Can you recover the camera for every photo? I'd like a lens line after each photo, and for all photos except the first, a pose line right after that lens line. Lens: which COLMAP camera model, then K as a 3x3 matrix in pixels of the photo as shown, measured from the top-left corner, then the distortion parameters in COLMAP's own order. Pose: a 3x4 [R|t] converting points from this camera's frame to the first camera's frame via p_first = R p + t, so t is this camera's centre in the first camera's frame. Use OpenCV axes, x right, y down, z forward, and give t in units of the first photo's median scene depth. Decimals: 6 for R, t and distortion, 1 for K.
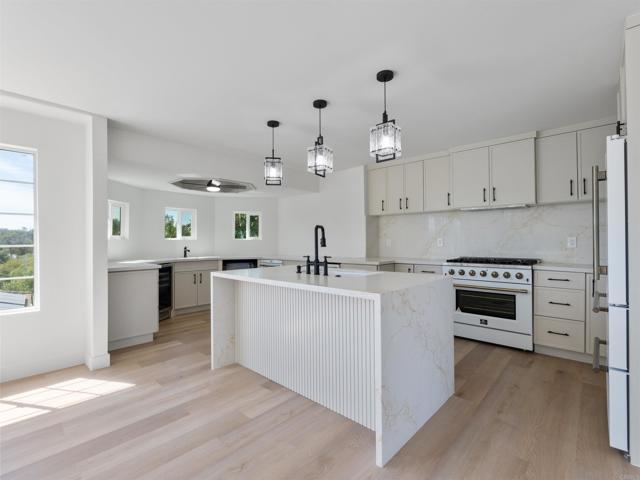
lens RADIAL K [[295.9, 0, 320.0], [0, 295.9, 240.0], [0, 0, 1]] dist [-0.000340, -0.000192]
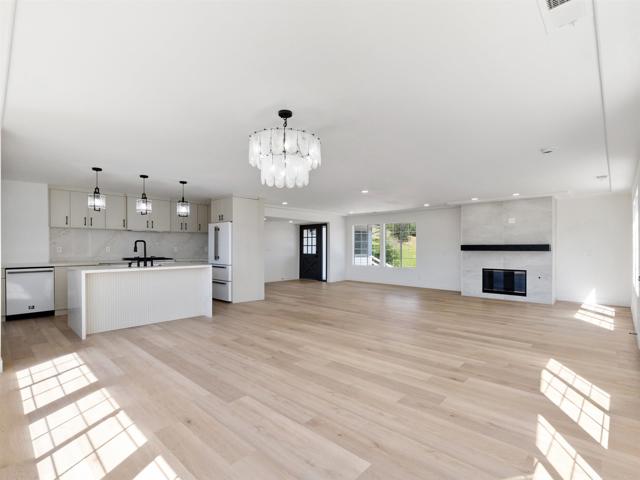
lens RADIAL K [[309.7, 0, 319.0], [0, 309.7, 249.4], [0, 0, 1]] dist [-0.002921, -0.000249]
pose [[0.007916, -0.003279, 0.999963, -1.368273], [-0.005239, 0.999981, 0.003321, -0.003193], [-0.999955, -0.005265, 0.007898, -0.096340]]
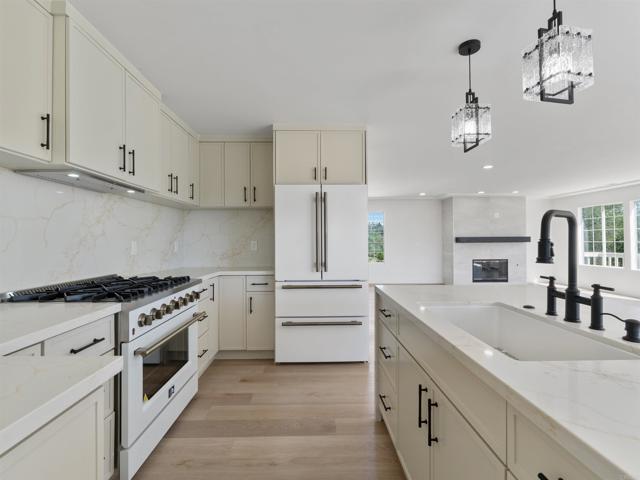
lens RADIAL K [[302.5, 0, 317.7], [0, 302.5, 237.4], [0, 0, 1]] dist [-0.002897, -0.000210]
pose [[-0.691026, 0.015231, 0.722670, -0.052477], [0.006379, 0.999868, -0.014973, -0.005065], [-0.722802, -0.005737, -0.691031, 1.095005]]
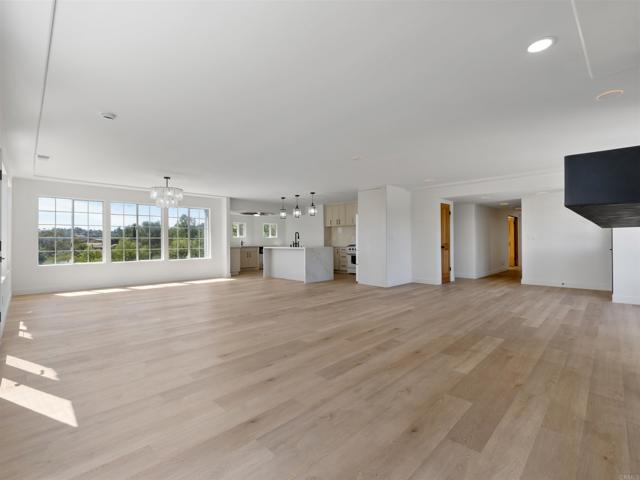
lens RADIAL K [[295.9, 0, 320.0], [0, 295.9, 240.0], [0, 0, 1]] dist [-0.000340, -0.000192]
pose [[0.999560, 0.007465, -0.028692, 0.244917], [-0.007550, 0.999967, -0.002859, 0.031362], [0.028669, 0.003074, 0.999584, -1.608339]]
